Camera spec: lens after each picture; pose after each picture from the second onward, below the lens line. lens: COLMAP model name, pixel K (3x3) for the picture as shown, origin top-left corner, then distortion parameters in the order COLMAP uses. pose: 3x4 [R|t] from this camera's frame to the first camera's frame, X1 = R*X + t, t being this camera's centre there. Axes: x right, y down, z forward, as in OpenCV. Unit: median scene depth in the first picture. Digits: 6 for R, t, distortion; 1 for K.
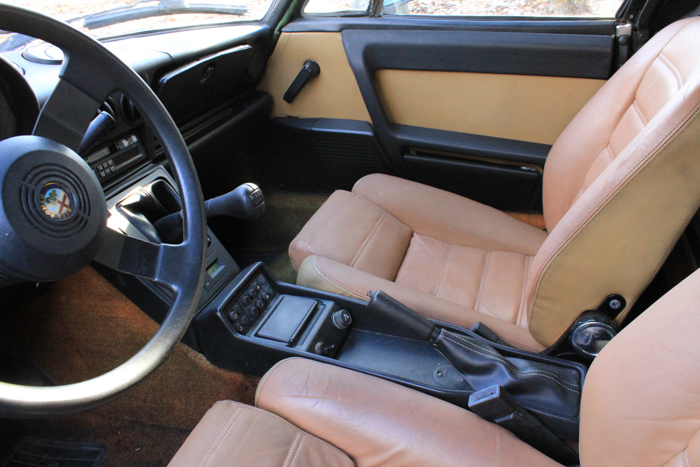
lens RADIAL K [[577.1, 0, 350.0], [0, 577.1, 233.5], [0, 0, 1]] dist [-0.180499, 0.164793]
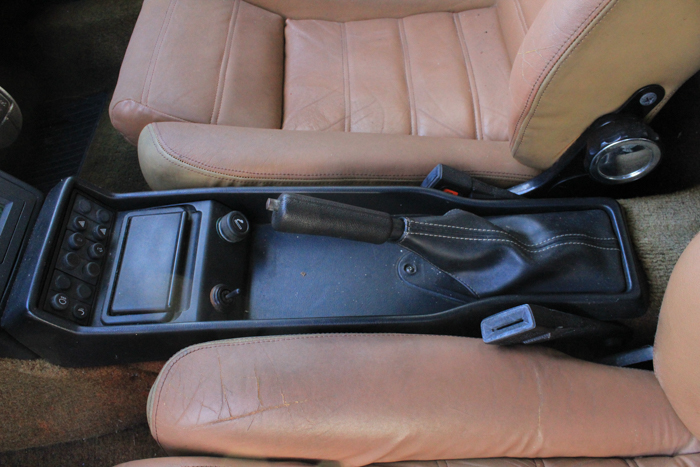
lens RADIAL K [[577.1, 0, 350.0], [0, 577.1, 233.5], [0, 0, 1]] dist [-0.180499, 0.164793]
pose [[0.937009, -0.325203, 0.127505, 0.022388], [0.234996, 0.856947, 0.458715, -0.098049], [-0.258440, -0.399857, 0.879388, 0.419627]]
